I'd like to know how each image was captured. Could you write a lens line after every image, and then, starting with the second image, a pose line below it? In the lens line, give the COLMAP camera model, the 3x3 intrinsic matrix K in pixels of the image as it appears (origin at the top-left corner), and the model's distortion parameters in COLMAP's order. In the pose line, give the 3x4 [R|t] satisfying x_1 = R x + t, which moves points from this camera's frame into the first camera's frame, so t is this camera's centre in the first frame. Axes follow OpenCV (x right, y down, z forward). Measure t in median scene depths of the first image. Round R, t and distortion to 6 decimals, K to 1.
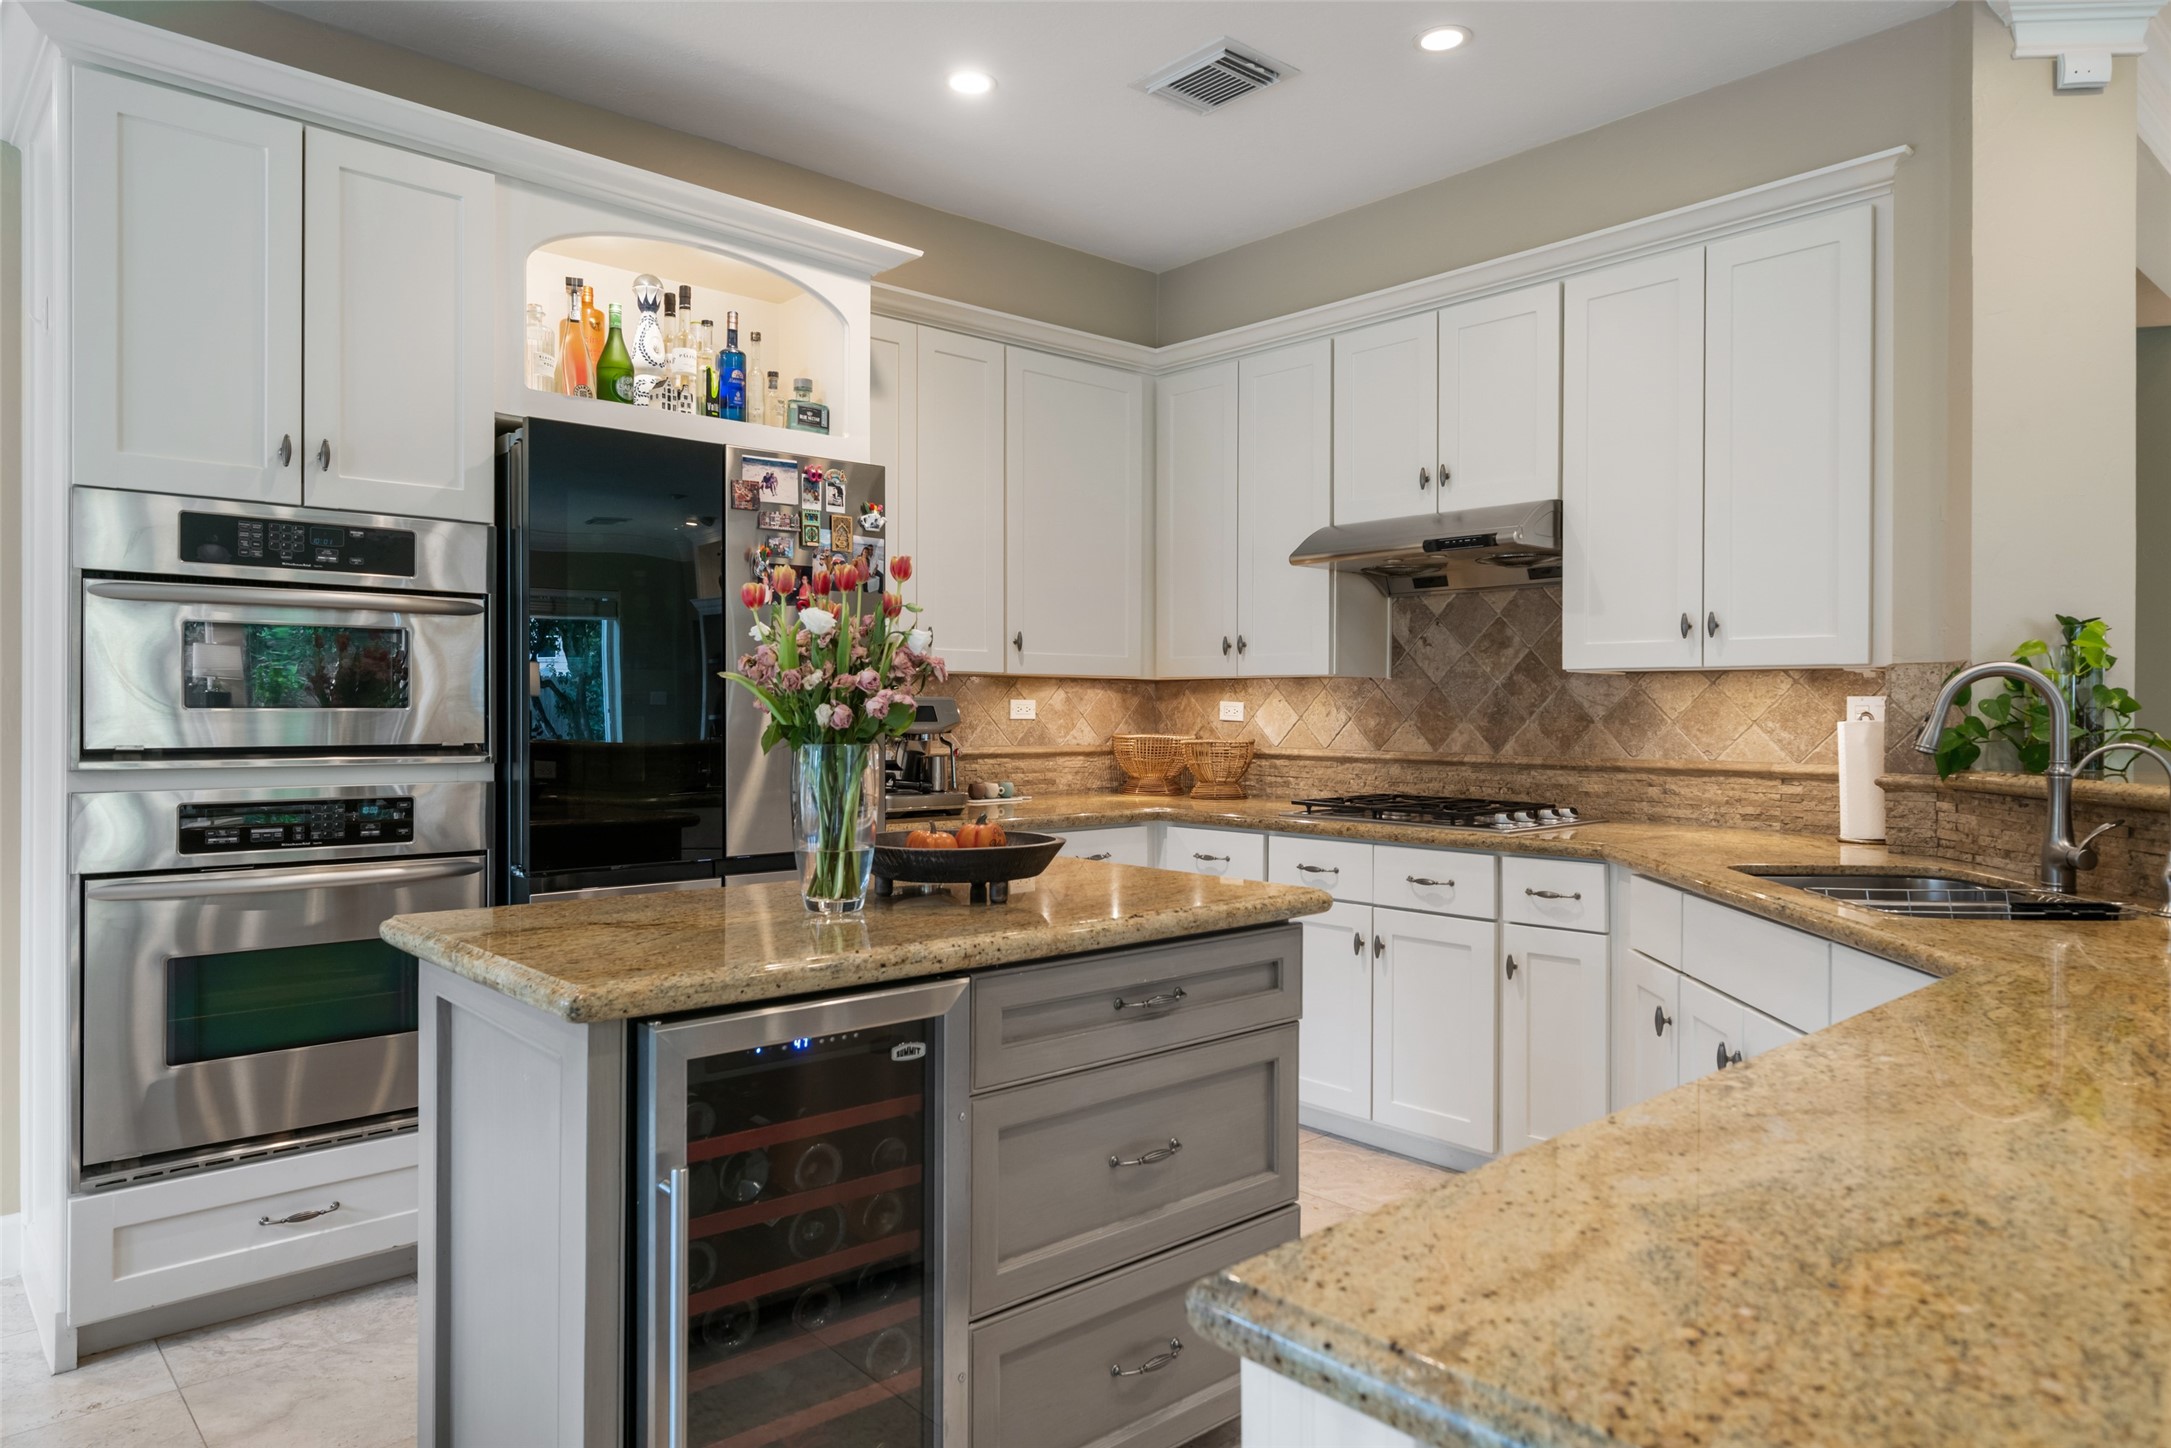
lens RADIAL K [[1381.1, 0, 1085.5], [0, 1381.1, 724.0], [0, 0, 1]] dist [0.002398, 0.001502]
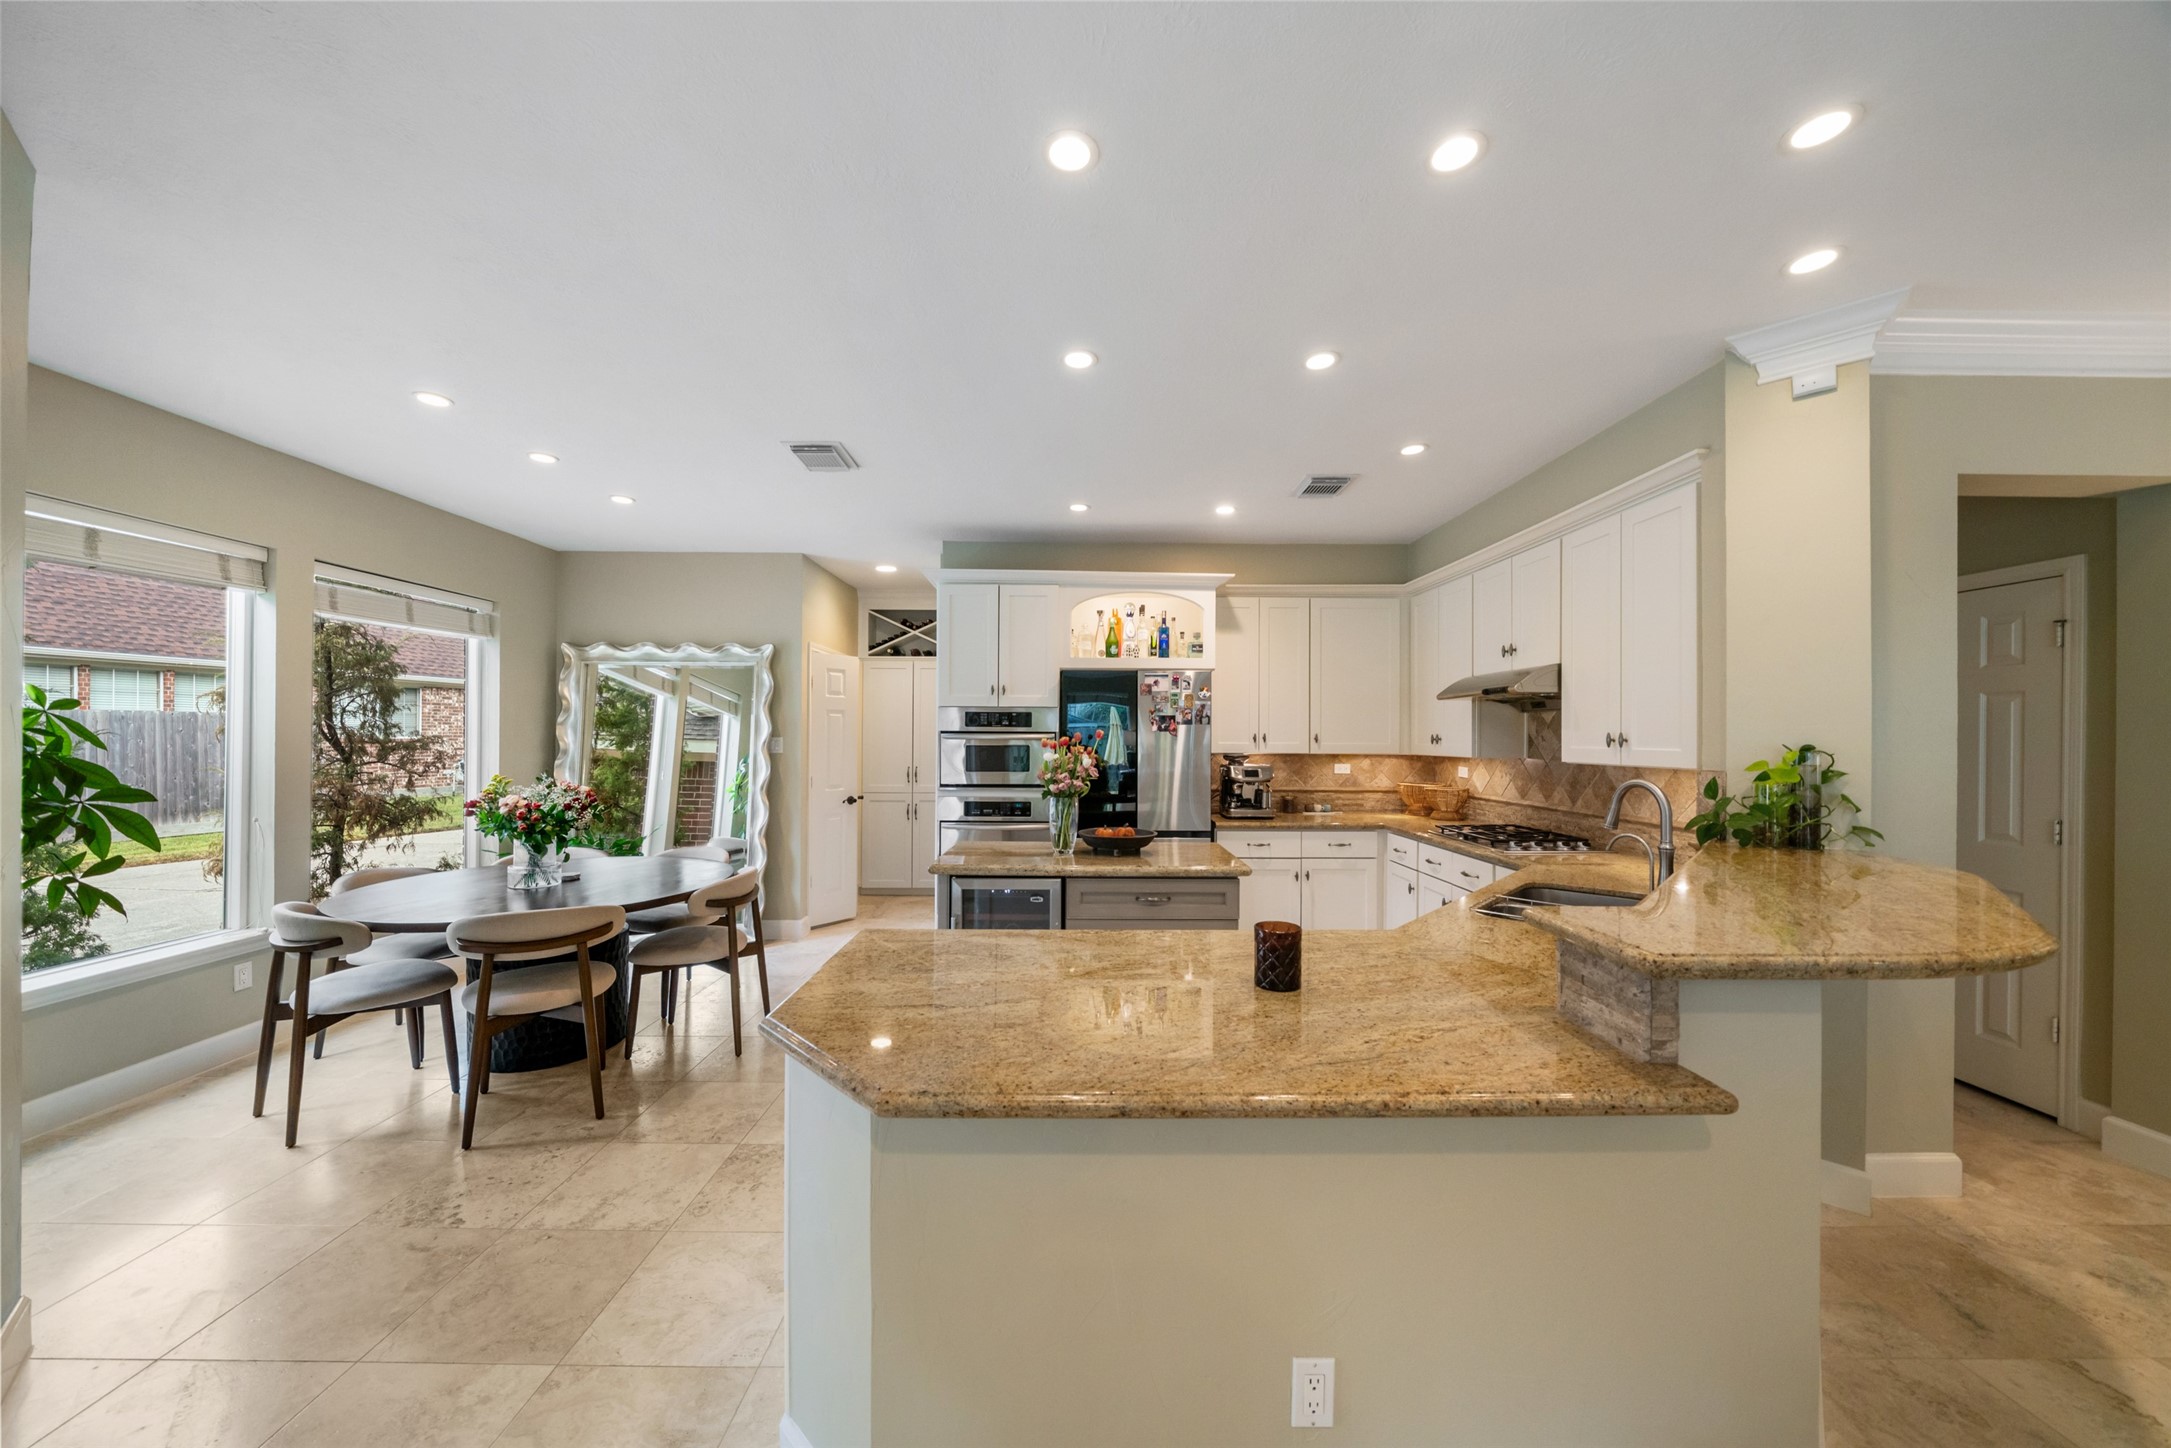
lens RADIAL K [[752.1, 0, 1081.9], [0, 752.1, 743.5], [0, 0, 1]] dist [-0.000218, -0.000018]
pose [[0.745791, 0.006158, -0.666152, 0.521299], [-0.008911, 0.999960, -0.000733, -0.055943], [0.666120, 0.006483, 0.745816, -0.101190]]
